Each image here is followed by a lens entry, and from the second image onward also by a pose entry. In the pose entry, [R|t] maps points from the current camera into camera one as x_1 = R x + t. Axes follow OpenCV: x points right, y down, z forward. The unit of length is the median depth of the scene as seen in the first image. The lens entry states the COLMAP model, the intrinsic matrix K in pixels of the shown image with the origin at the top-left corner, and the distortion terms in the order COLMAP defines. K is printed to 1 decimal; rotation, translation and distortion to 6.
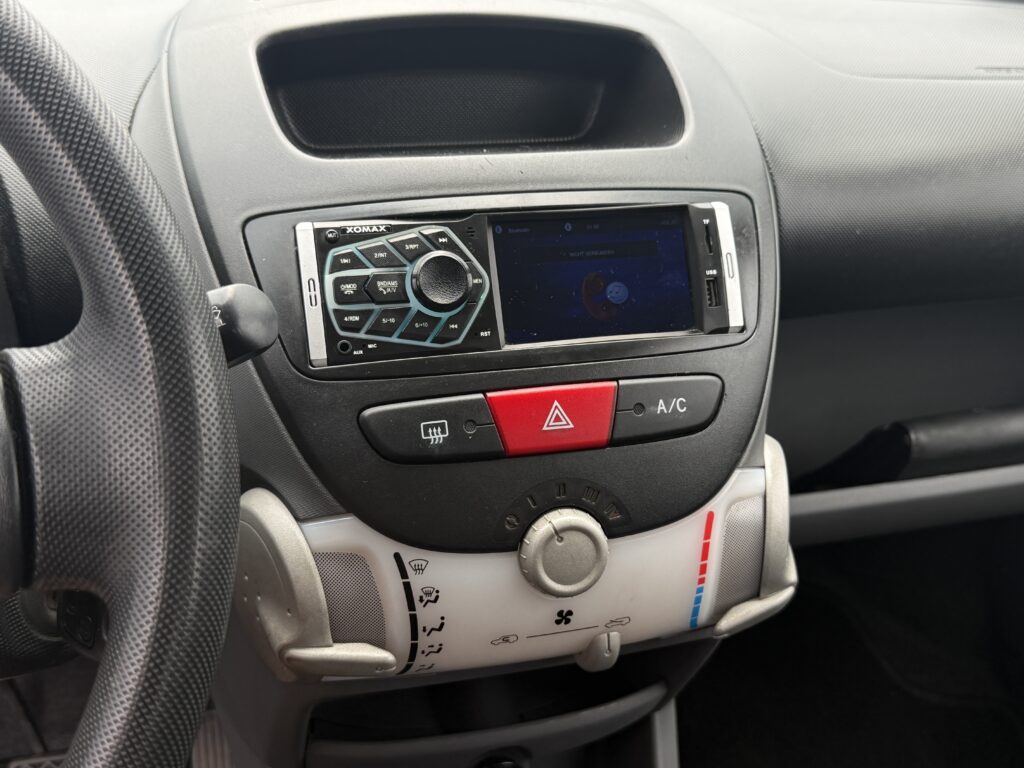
lens RADIAL K [[1060.7, 0, 520.2], [0, 1060.7, 376.5], [0, 0, 1]] dist [0.041347, 0.000000]
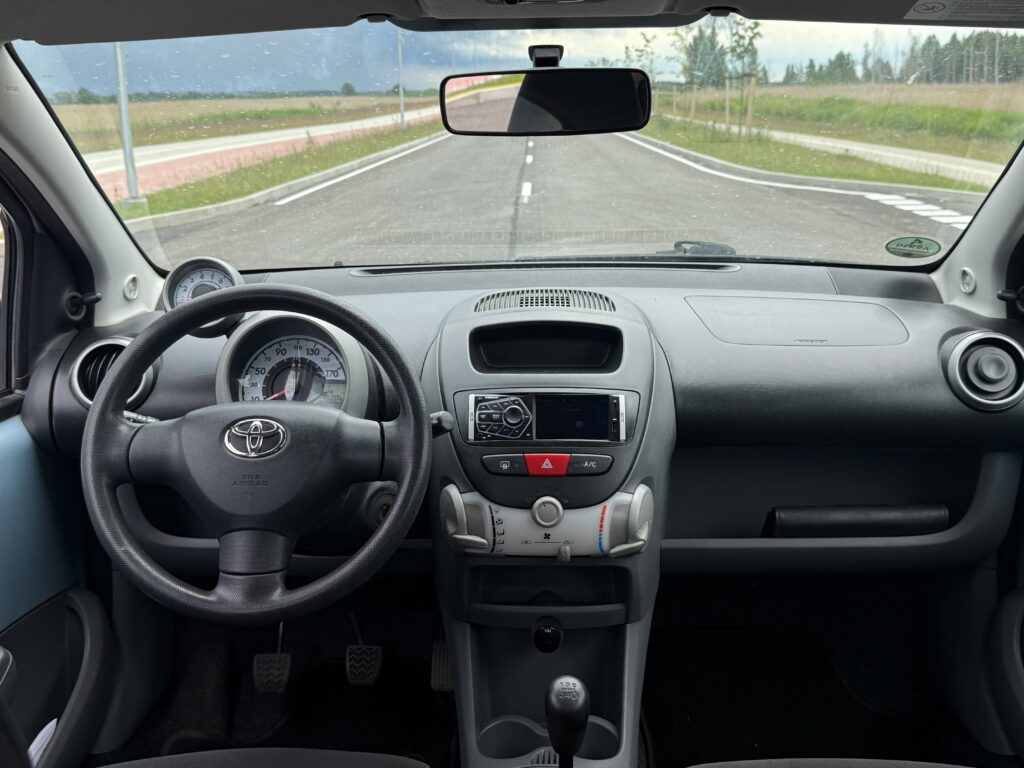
lens RADIAL K [[1060.7, 0, 538.5], [0, 1060.7, 401.9], [0, 0, 1]] dist [0.041347, 0.000000]
pose [[0.962661, 0.049756, -0.266098, 0.770493], [-0.087697, 0.987274, -0.132659, 0.256283], [0.256111, 0.151042, 0.954774, -1.794370]]
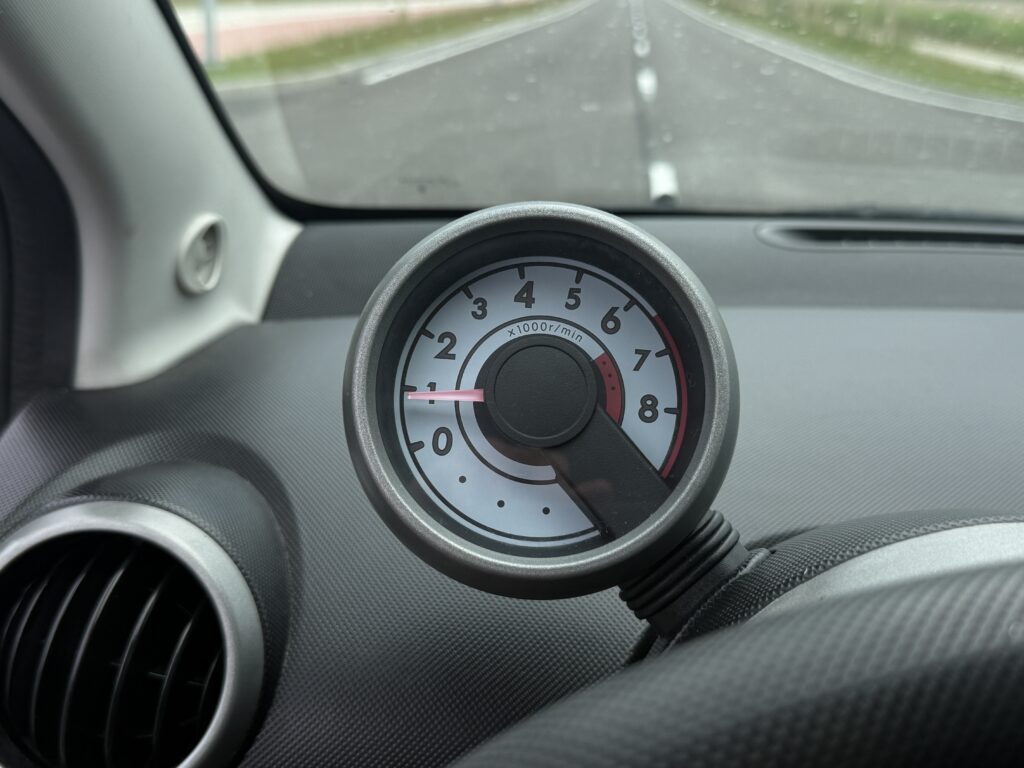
lens RADIAL K [[1060.7, 0, 516.8], [0, 1060.7, 384.8], [0, 0, 1]] dist [0.041347, 0.000000]
pose [[0.933737, 0.151817, -0.324170, -0.788168], [-0.176671, 0.983075, -0.048482, -0.337819], [0.311323, 0.102541, 0.944756, 0.229709]]
